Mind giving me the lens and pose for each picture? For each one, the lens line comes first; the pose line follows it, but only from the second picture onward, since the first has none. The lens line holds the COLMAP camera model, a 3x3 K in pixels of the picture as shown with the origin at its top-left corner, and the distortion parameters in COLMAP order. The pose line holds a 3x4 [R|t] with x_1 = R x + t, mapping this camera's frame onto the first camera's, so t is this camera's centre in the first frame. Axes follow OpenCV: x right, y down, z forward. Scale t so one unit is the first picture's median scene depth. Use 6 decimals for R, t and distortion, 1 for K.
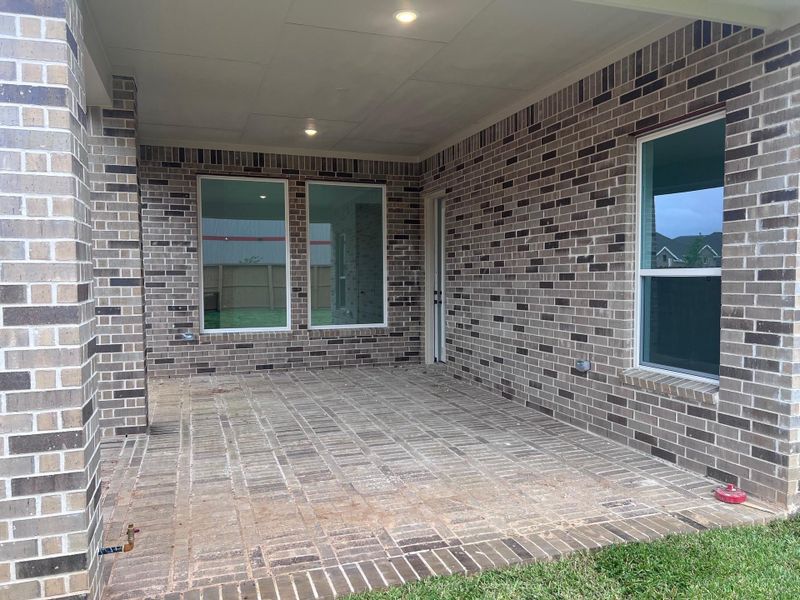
lens RADIAL K [[601.6, 0, 404.3], [0, 601.6, 299.1], [0, 0, 1]] dist [0.099679, -0.018070]
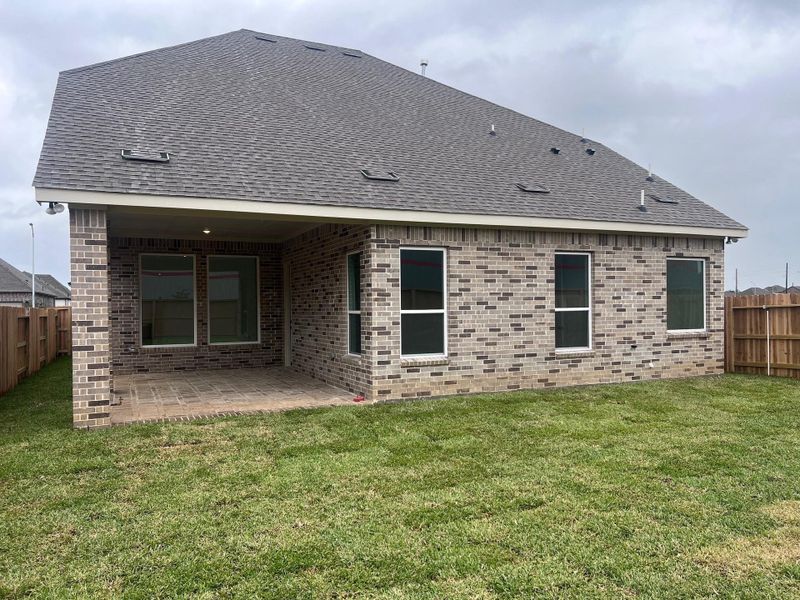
lens RADIAL K [[601.6, 0, 395.9], [0, 601.6, 301.4], [0, 0, 1]] dist [0.099679, -0.018070]
pose [[0.996629, -0.006013, 0.081820, 0.232357], [0.009715, 0.998943, -0.044924, 0.011555], [-0.081463, 0.045567, 0.995634, -0.745723]]
